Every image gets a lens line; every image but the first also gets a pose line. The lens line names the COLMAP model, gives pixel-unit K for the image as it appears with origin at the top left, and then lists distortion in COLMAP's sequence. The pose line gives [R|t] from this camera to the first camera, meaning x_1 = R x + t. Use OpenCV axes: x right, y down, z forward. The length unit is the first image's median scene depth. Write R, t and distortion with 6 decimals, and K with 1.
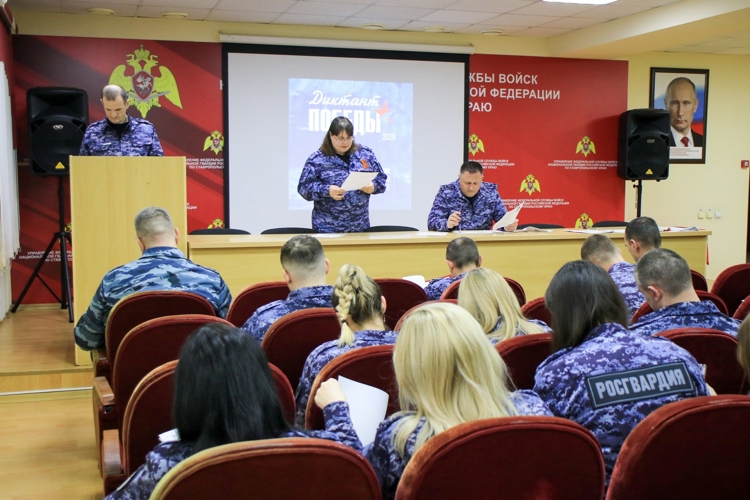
lens RADIAL K [[949.9, 0, 373.9], [0, 949.9, 251.1], [0, 0, 1]] dist [-0.030814, 0.000000]
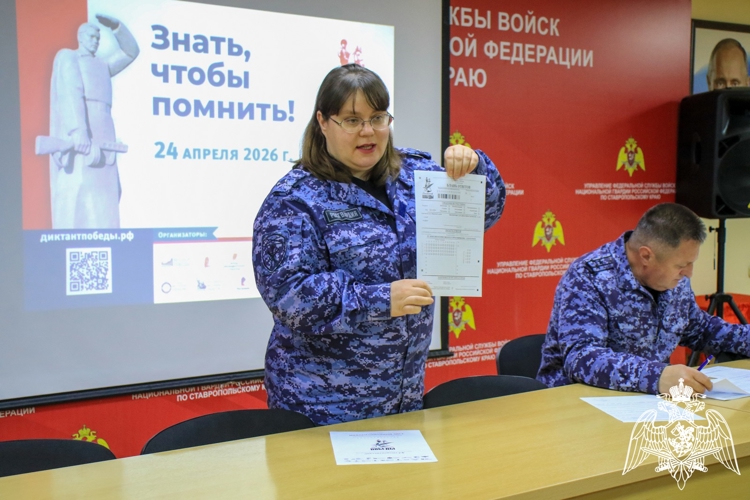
lens RADIAL K [[1120.2, 0, 374.9], [0, 1120.2, 249.3], [0, 0, 1]] dist [0.145093, 0.000000]
pose [[0.955977, -0.022463, 0.292581, -0.107113], [0.031529, 0.999157, -0.026308, -0.048378], [-0.291743, 0.034375, 0.955879, 0.454867]]
